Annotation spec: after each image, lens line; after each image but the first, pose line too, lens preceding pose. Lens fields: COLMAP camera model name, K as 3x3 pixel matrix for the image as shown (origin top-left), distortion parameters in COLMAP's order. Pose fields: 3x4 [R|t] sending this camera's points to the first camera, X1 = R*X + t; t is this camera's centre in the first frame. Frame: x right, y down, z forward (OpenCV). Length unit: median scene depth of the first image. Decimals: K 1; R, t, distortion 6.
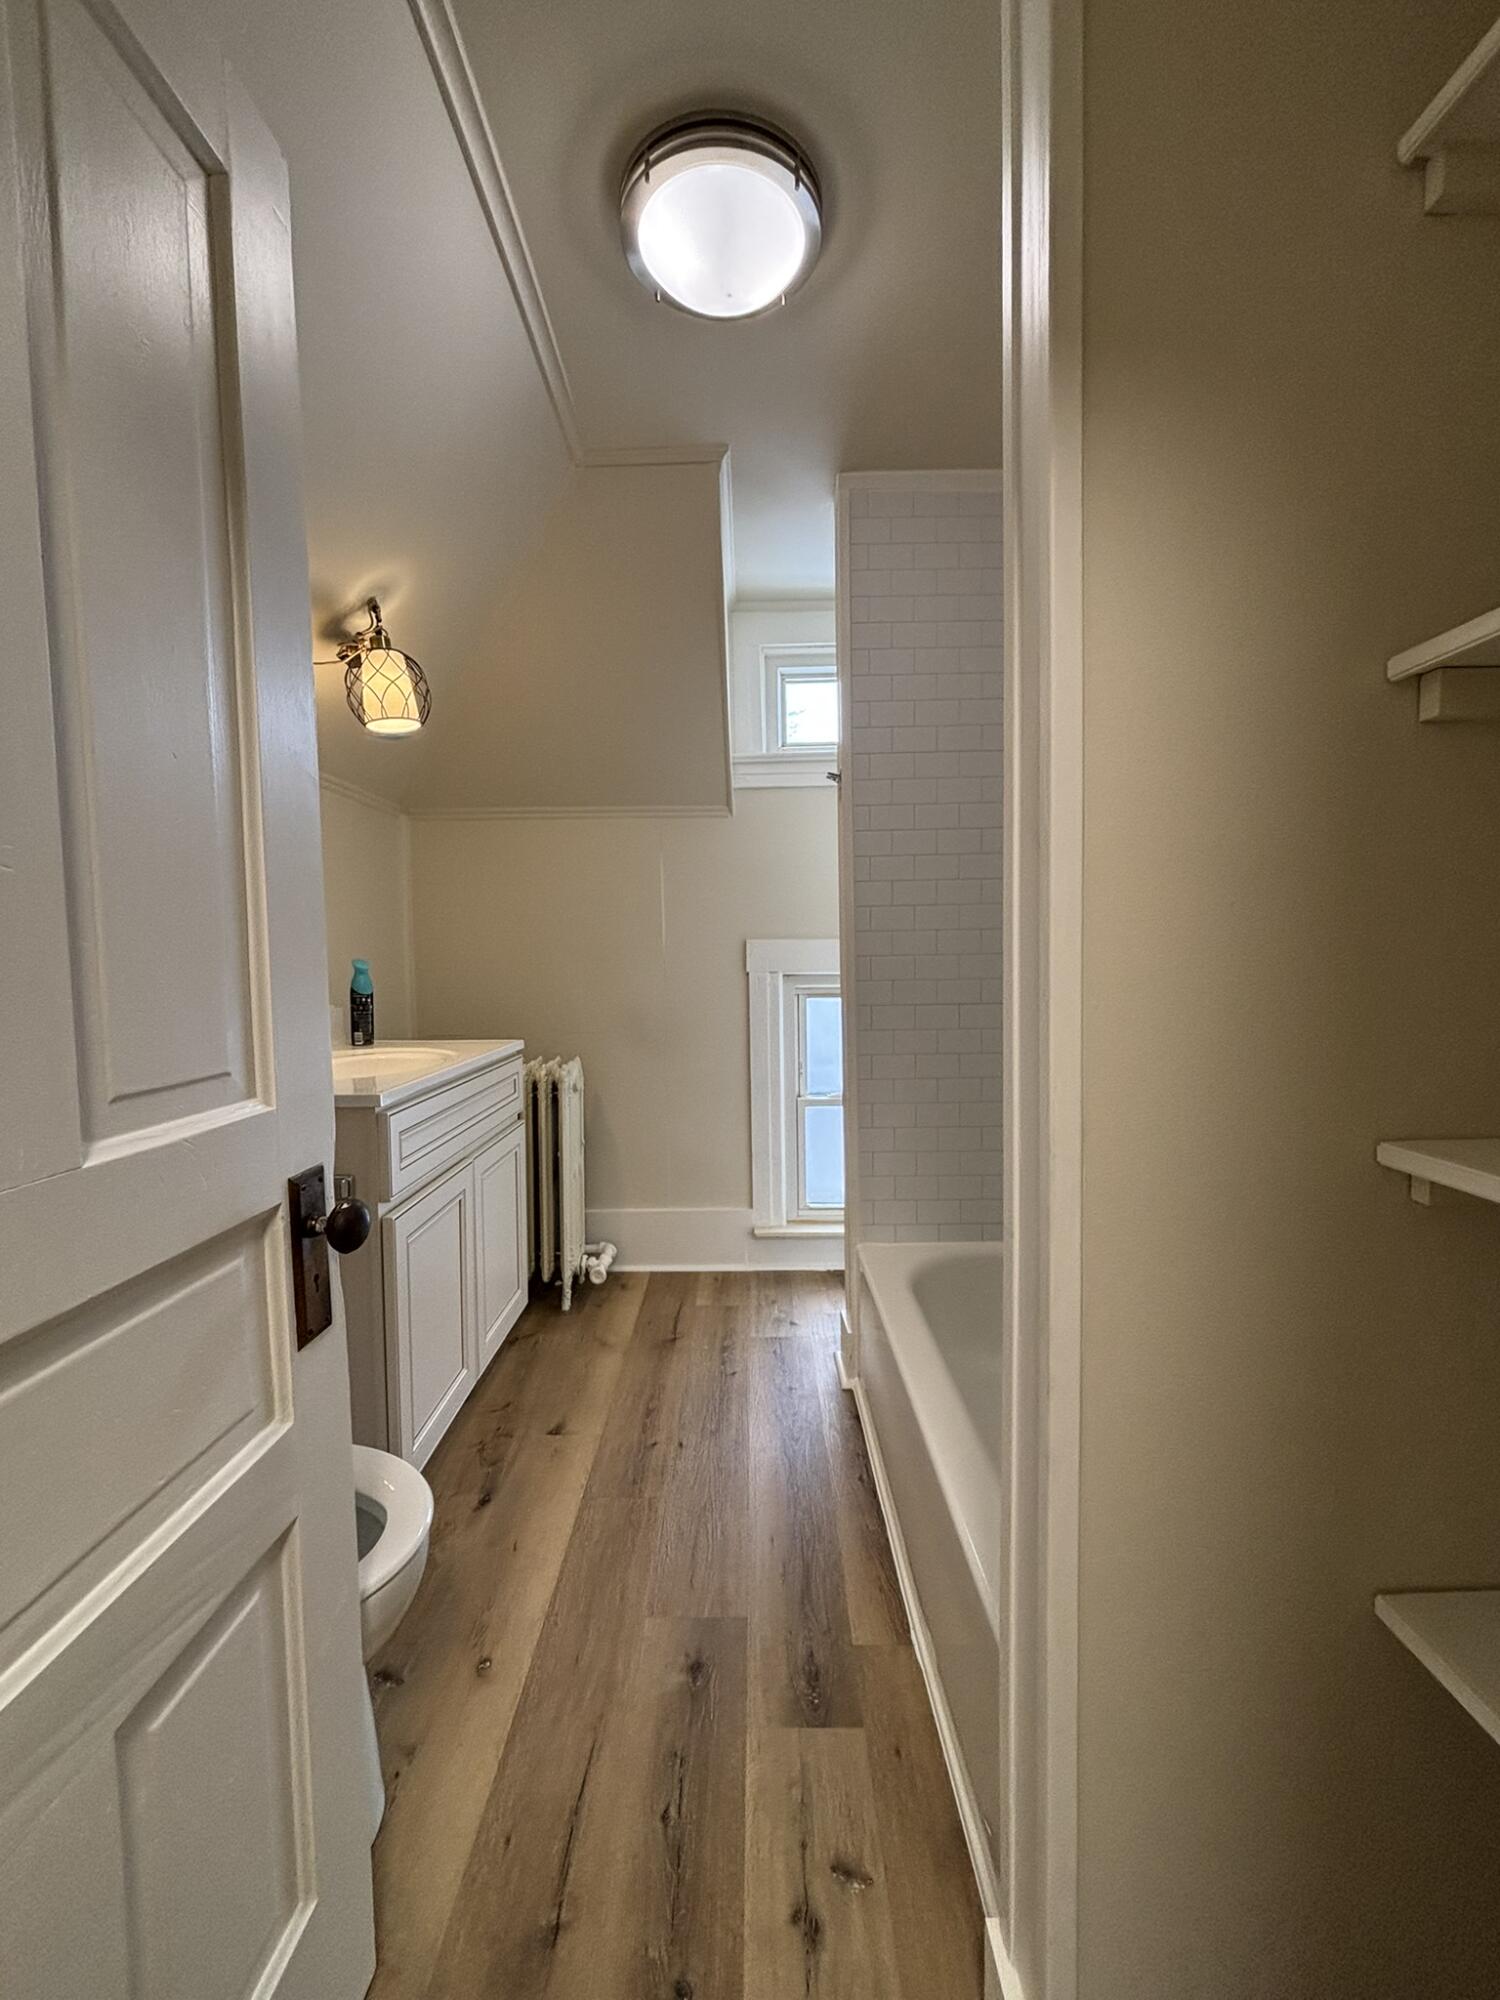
lens RADIAL K [[807.7, 0, 752.6], [0, 807.7, 1002.2], [0, 0, 1]] dist [0.002083, -0.001382]
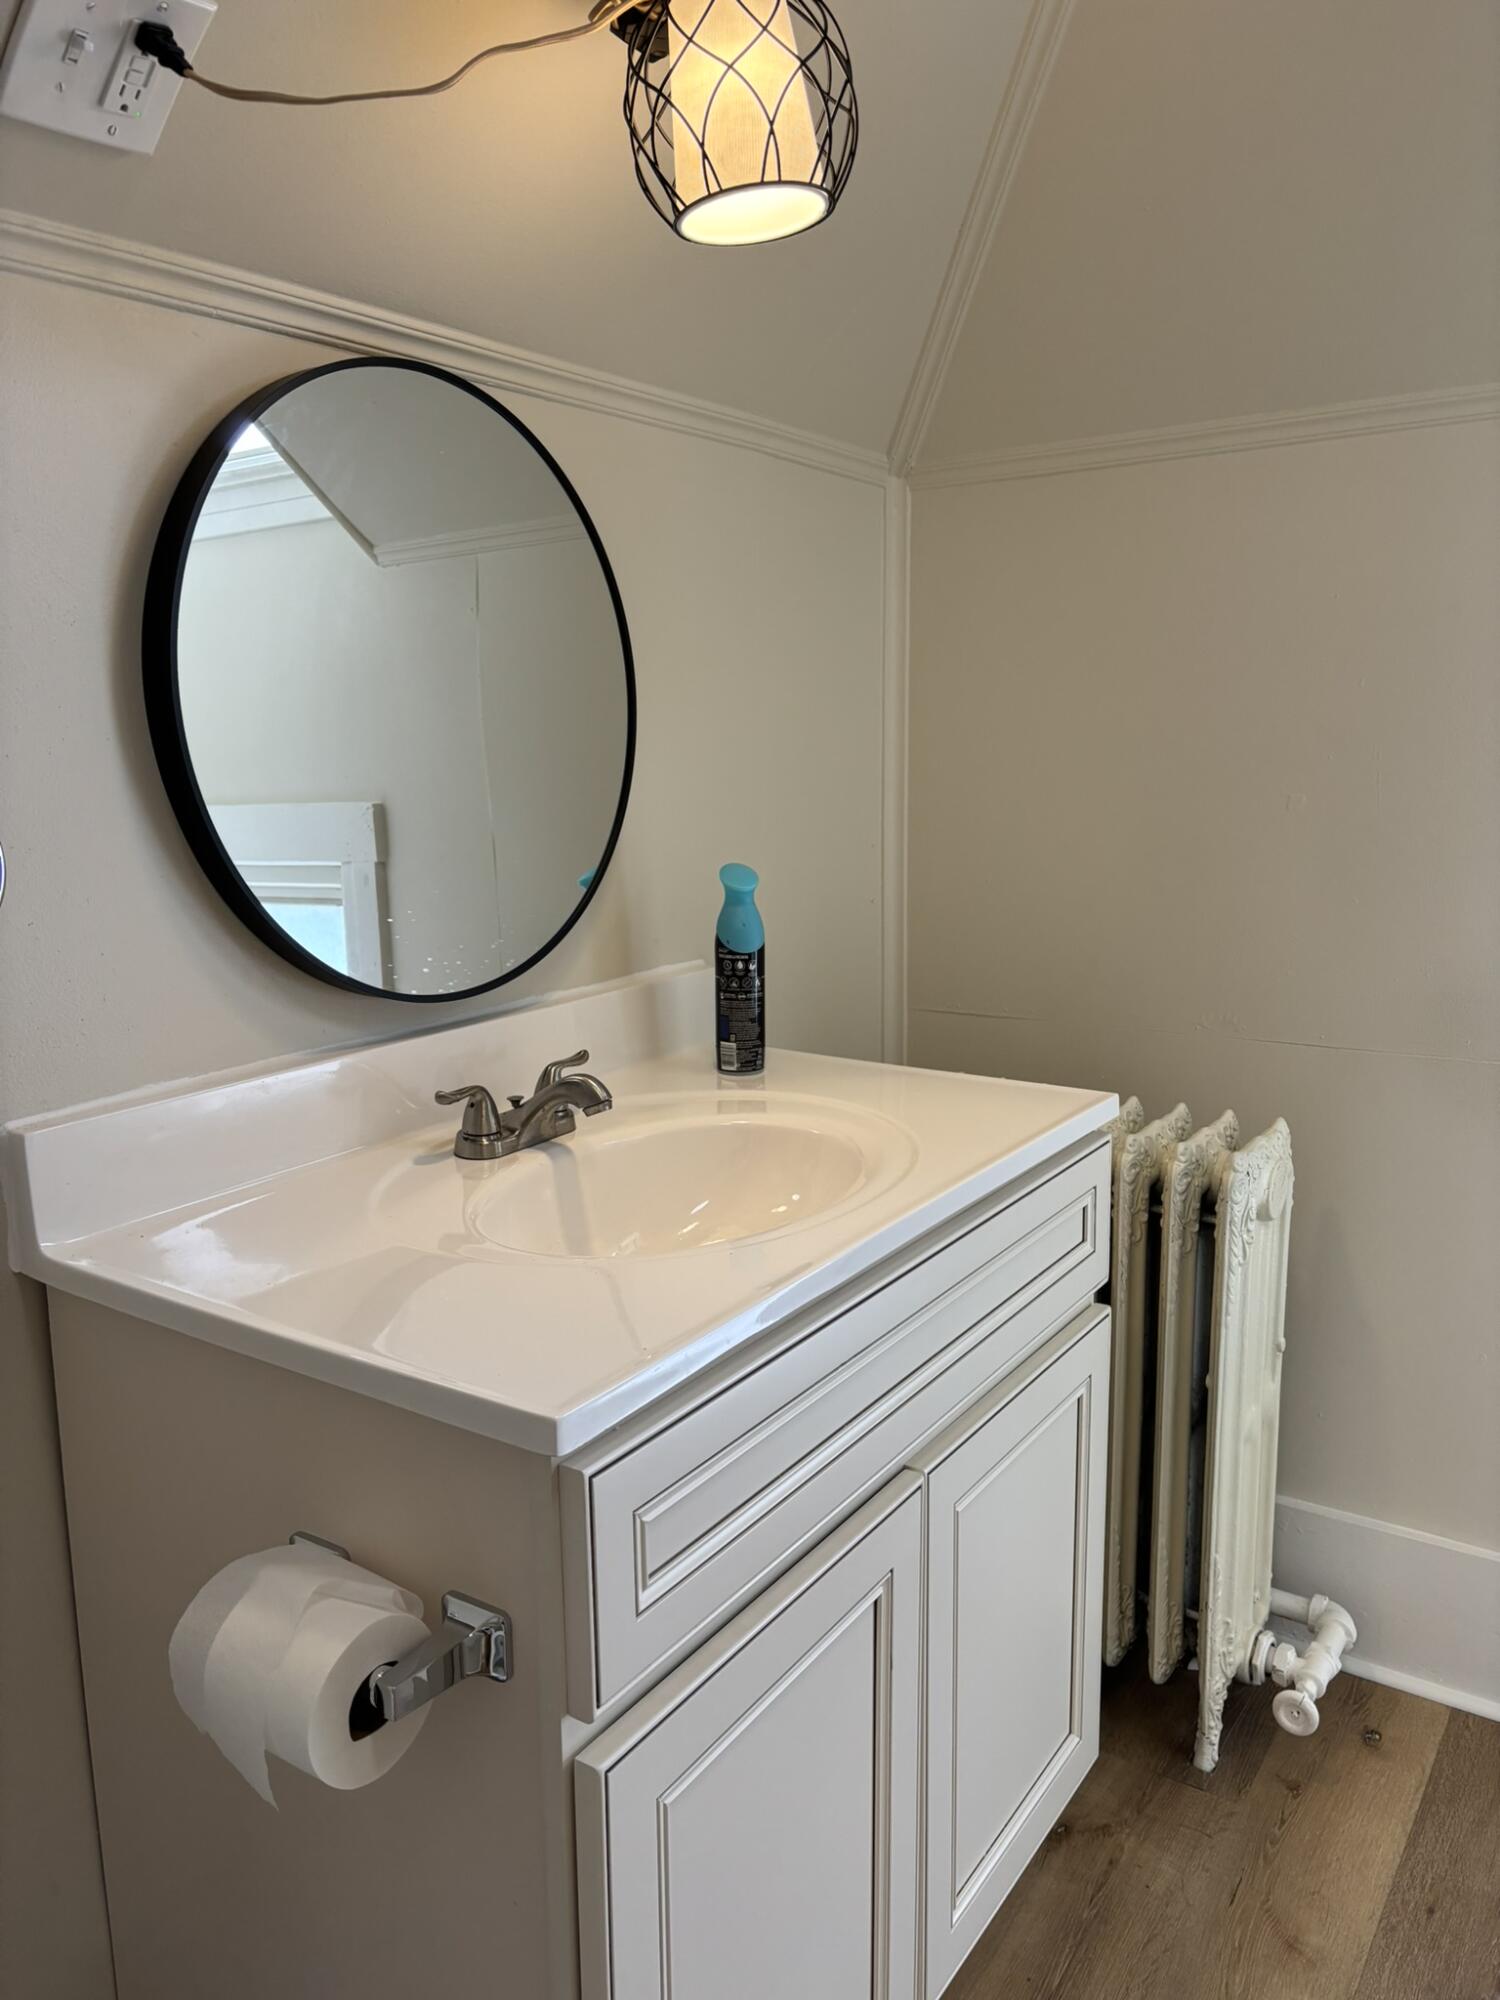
lens RADIAL K [[1481.8, 0, 750.4], [0, 1481.8, 1009.5], [0, 0, 1]] dist [0.035861, -0.021285]
pose [[0.829586, 0.093147, -0.550555, -0.050393], [-0.023375, 0.990917, 0.132430, -0.069657], [0.557889, -0.096993, 0.824228, 0.322222]]
